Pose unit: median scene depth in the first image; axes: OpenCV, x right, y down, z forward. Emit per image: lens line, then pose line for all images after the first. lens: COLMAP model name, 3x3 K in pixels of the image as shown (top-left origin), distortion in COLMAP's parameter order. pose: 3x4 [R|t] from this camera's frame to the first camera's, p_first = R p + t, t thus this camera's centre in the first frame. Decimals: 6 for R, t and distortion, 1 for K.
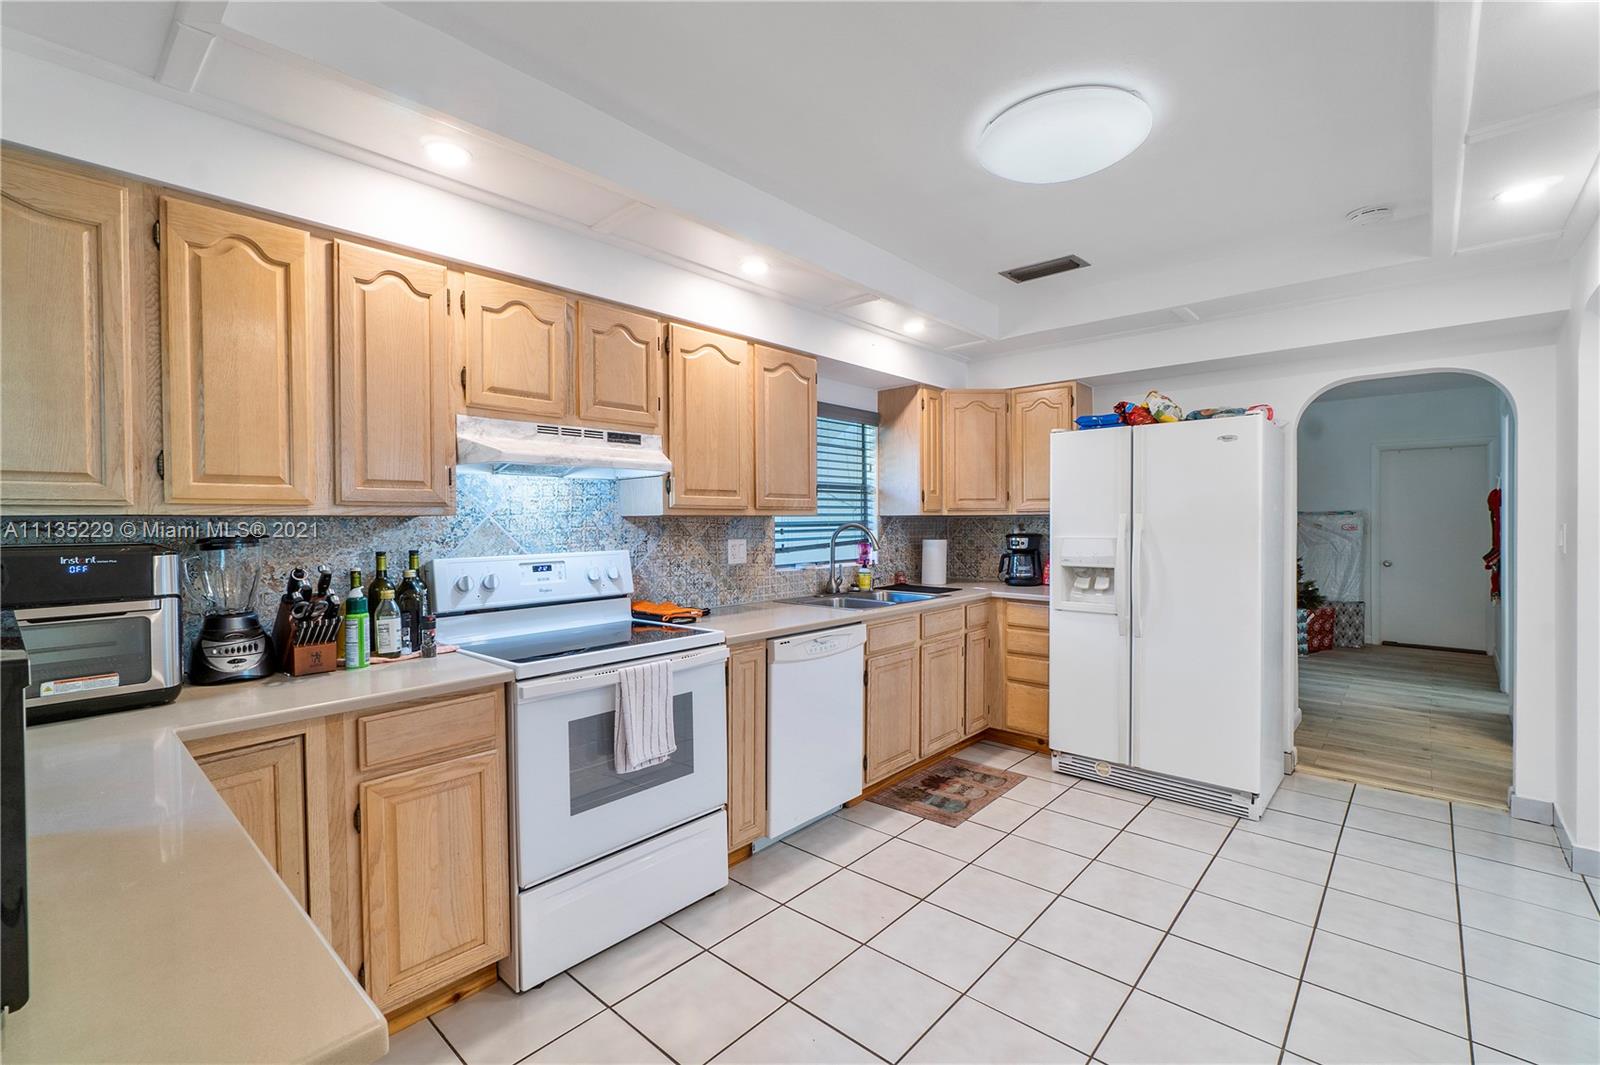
lens RADIAL K [[693.9, 0, 800.0], [0, 693.9, 532.5], [0, 0, 1]] dist [0.000431, -0.000037]
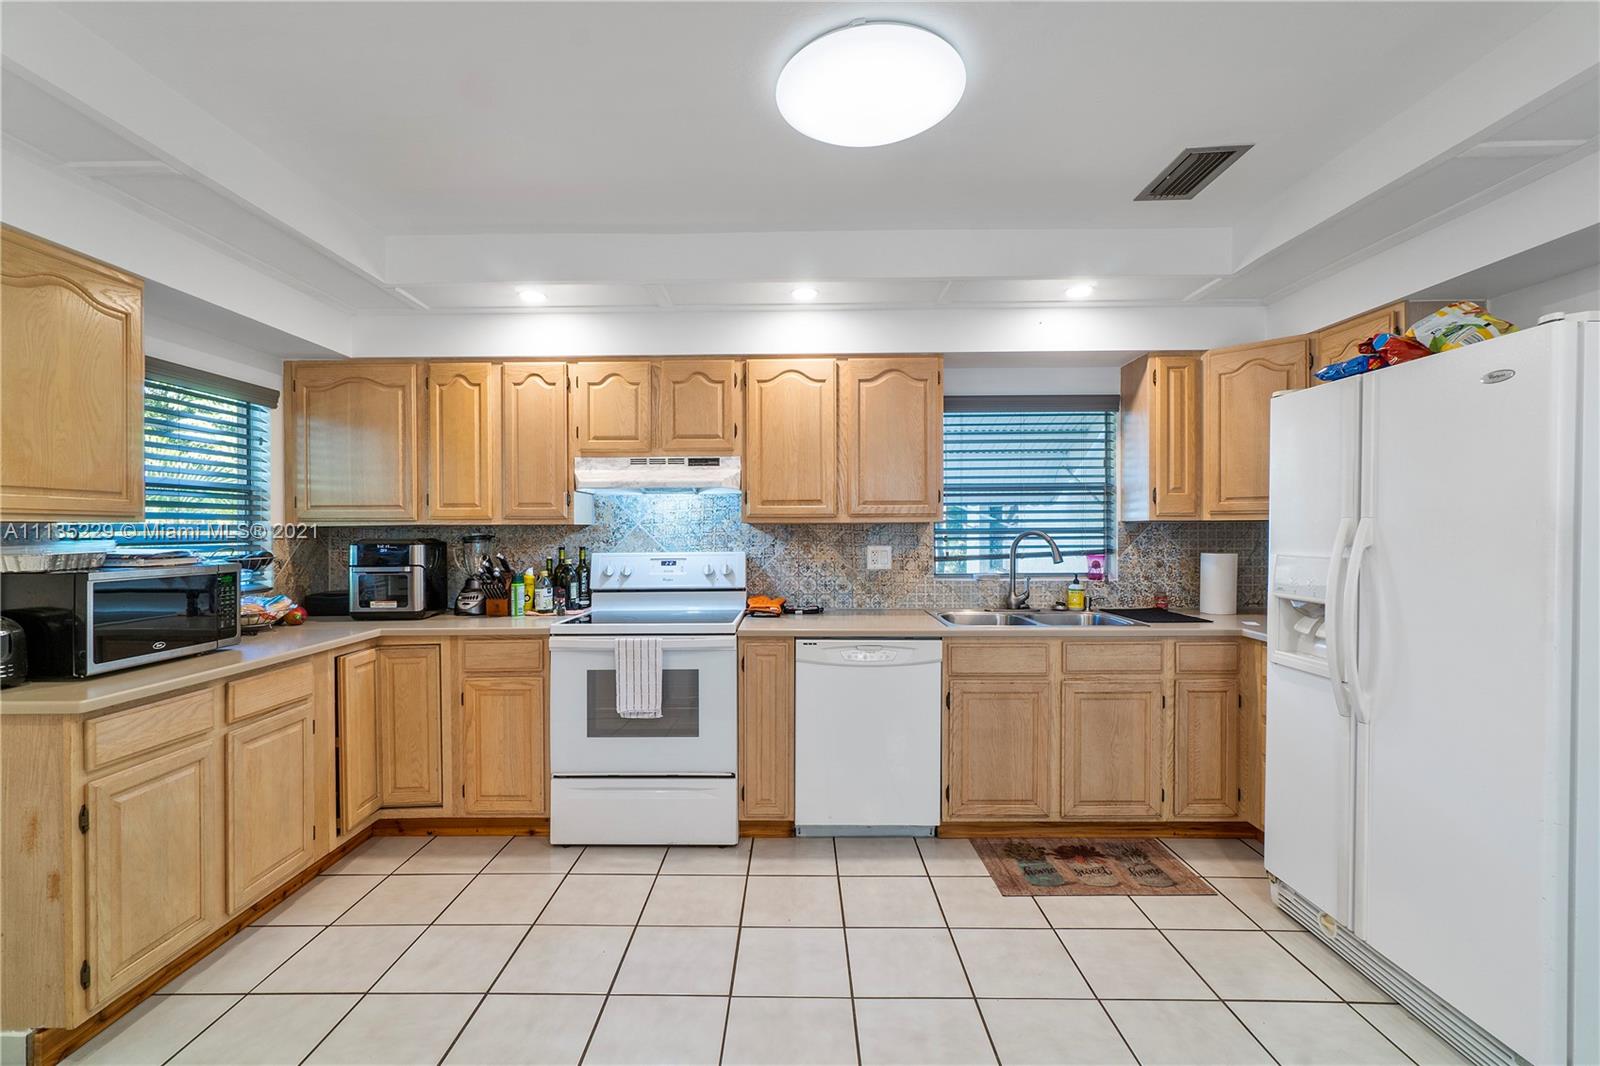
lens RADIAL K [[687.0, 0, 795.9], [0, 687.0, 534.5], [0, 0, 1]] dist [-0.001409, -0.000263]
pose [[0.661715, 0.011573, -0.749666, 0.737636], [-0.013056, 0.999907, 0.003911, -0.011243], [0.749642, 0.007200, 0.661805, 0.288735]]
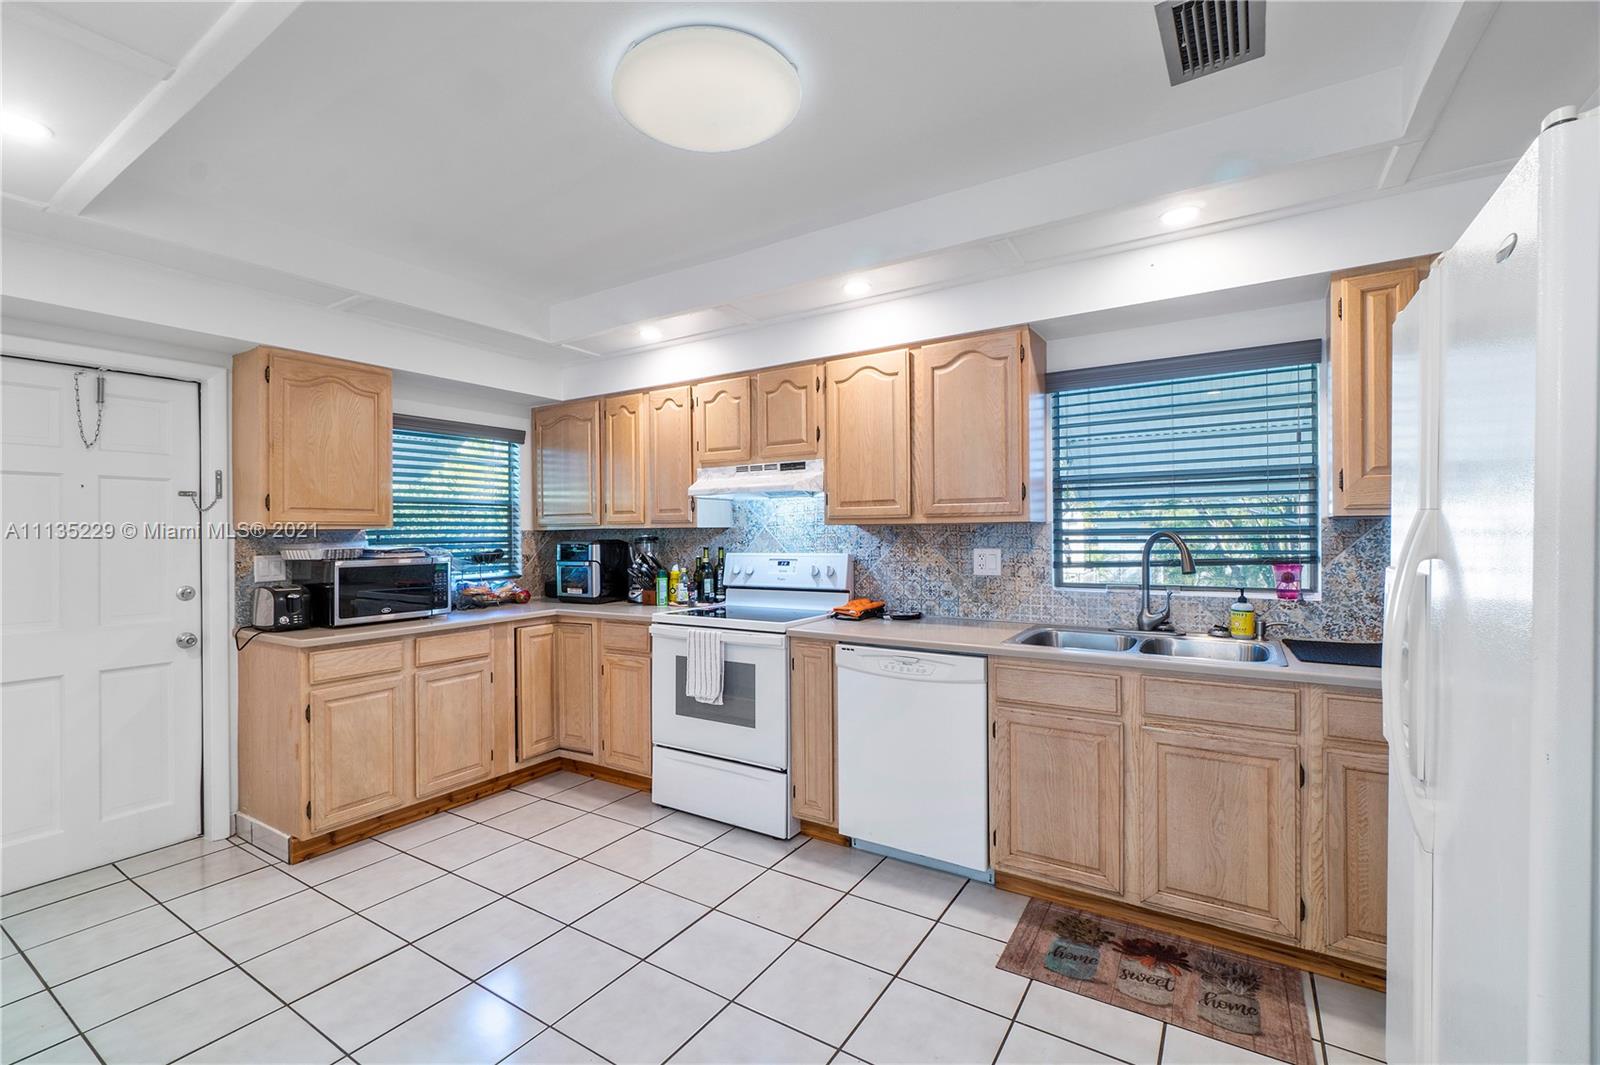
lens RADIAL K [[693.9, 0, 800.0], [0, 693.9, 532.5], [0, 0, 1]] dist [0.000431, -0.000037]
pose [[0.163804, 0.008088, -0.986460, 0.964264], [-0.007339, 0.999949, 0.006979, -0.019970], [0.986466, 0.006097, 0.163855, 0.754231]]
